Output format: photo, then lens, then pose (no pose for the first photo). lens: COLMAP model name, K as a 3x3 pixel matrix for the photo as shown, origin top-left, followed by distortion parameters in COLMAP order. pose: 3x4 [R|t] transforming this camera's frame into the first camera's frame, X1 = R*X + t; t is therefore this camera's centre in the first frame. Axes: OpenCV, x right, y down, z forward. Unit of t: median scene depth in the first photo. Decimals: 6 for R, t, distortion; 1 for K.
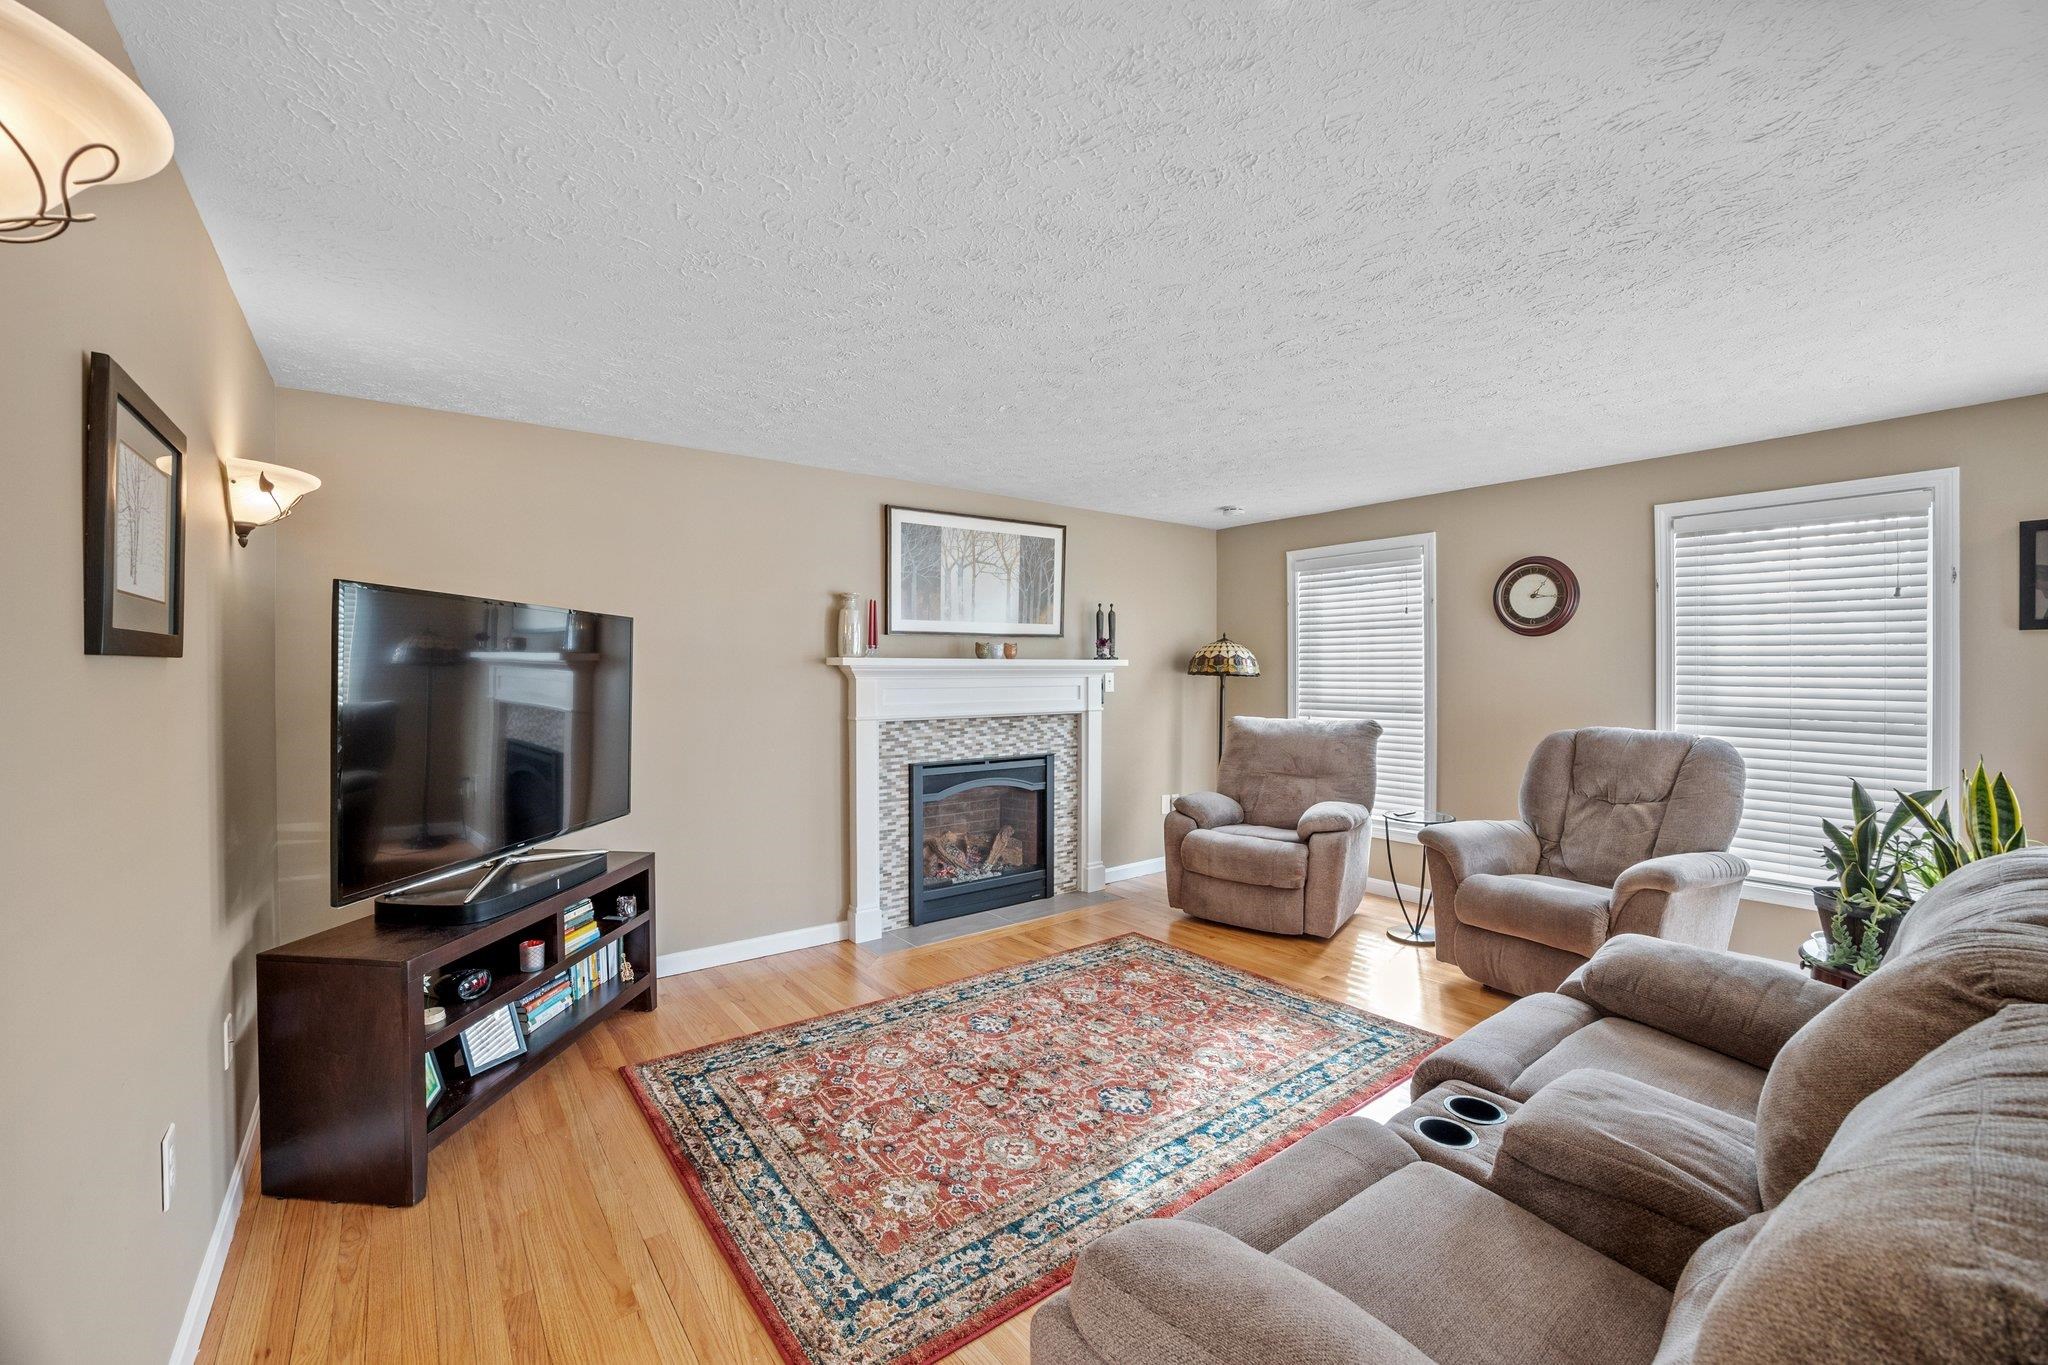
lens RADIAL K [[810.0, 0, 1041.4], [0, 810.0, 669.5], [0, 0, 1]] dist [-0.039563, 0.000298]
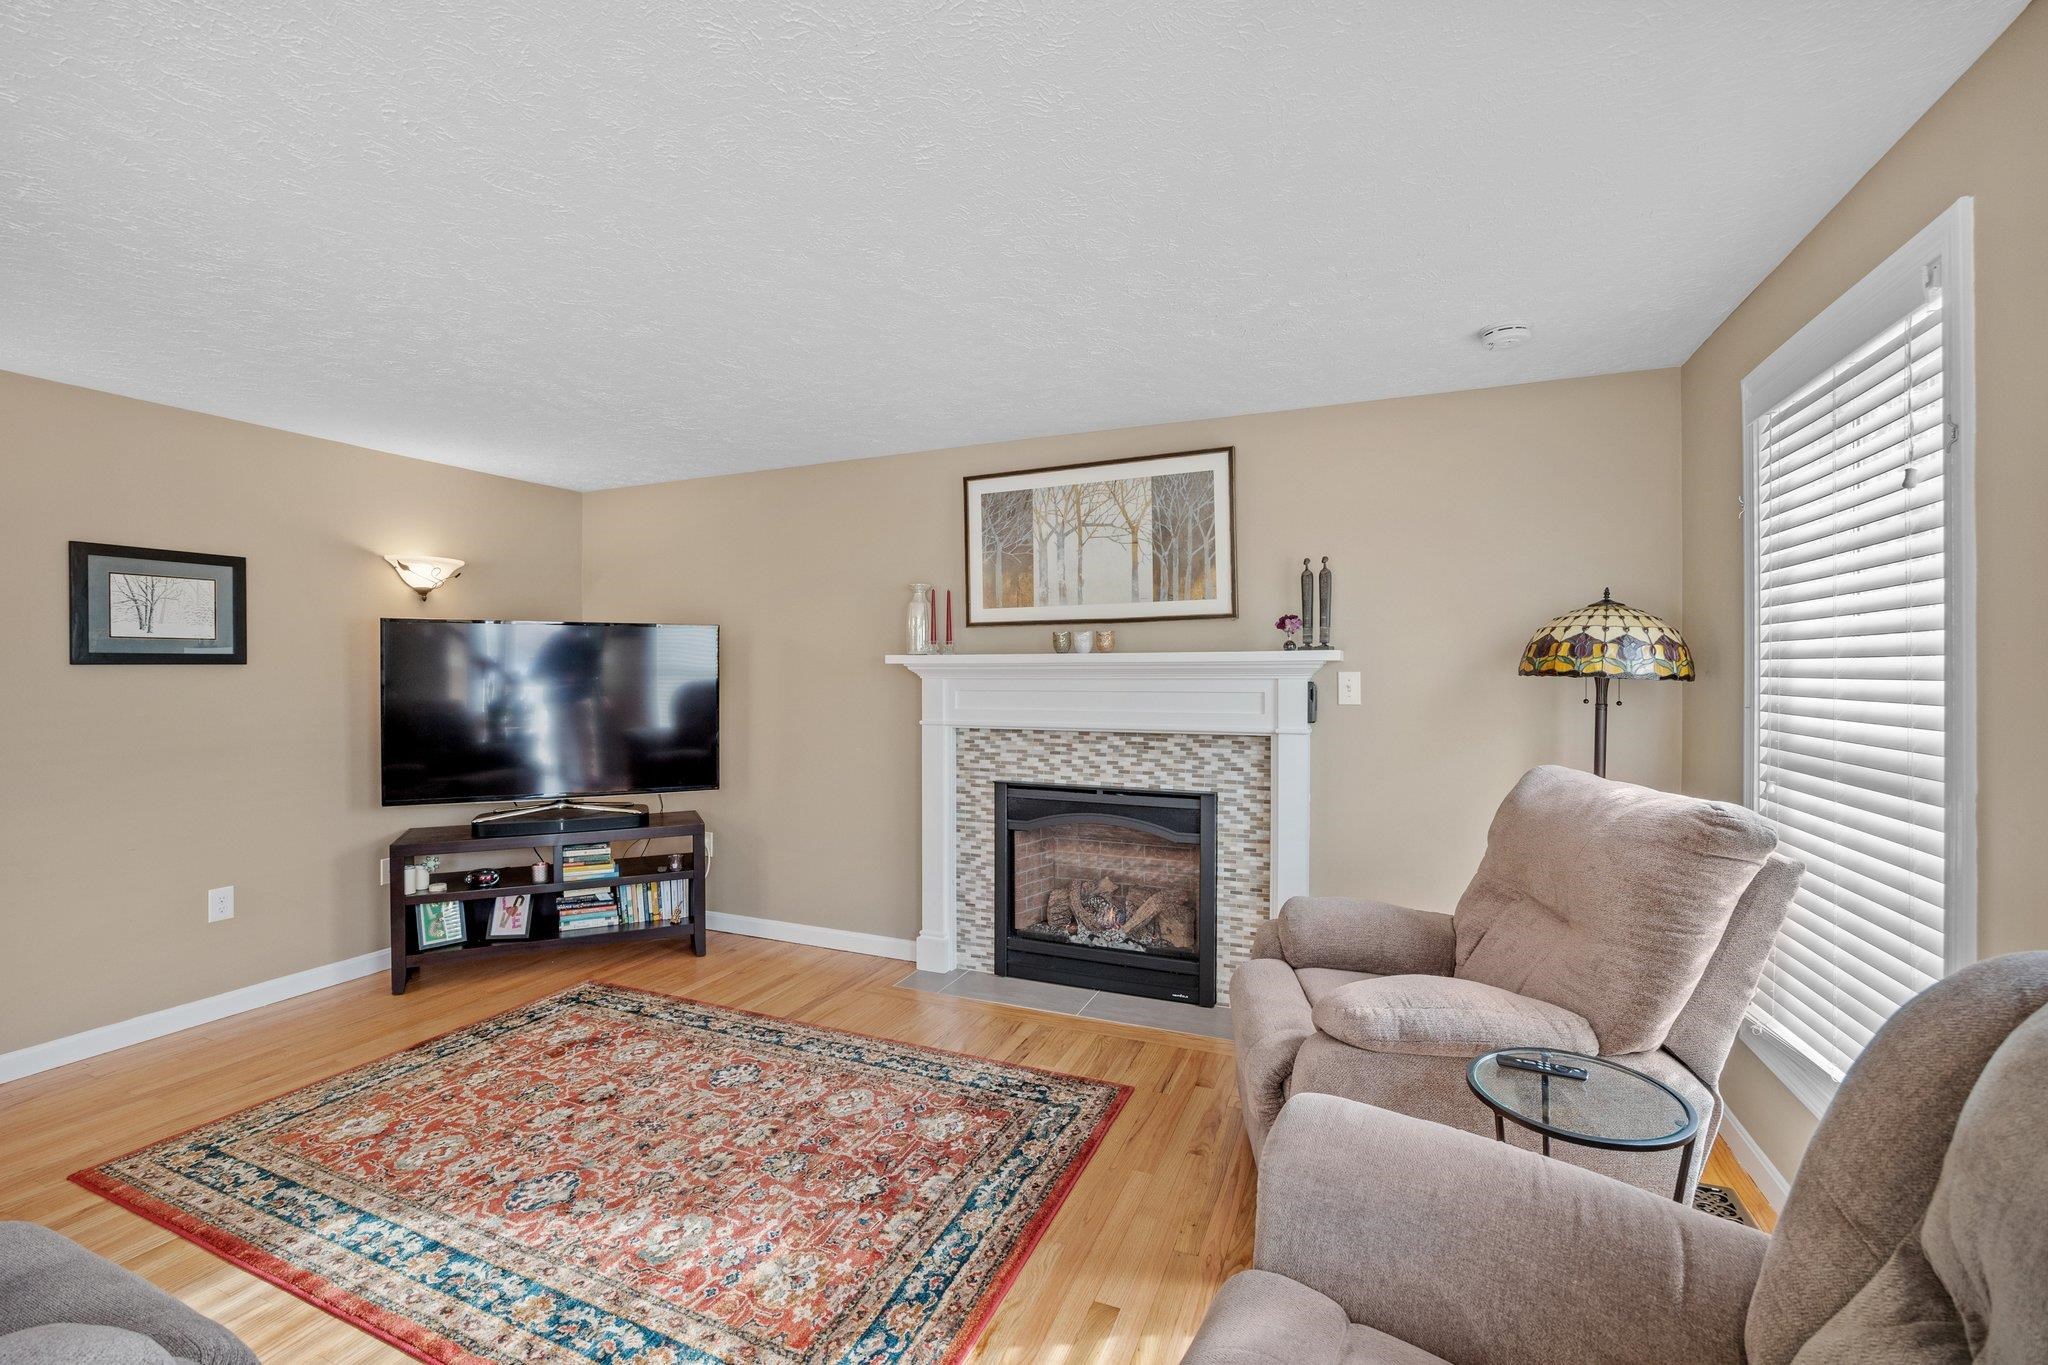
lens RADIAL K [[877.1, 0, 1013.4], [0, 877.1, 673.7], [0, 0, 1]] dist [-0.042522, 0.012707]
pose [[0.481996, 0.003931, -0.876164, 0.639768], [0.002646, 0.999979, 0.005942, 0.000614], [0.876169, -0.005182, 0.481976, 0.577308]]
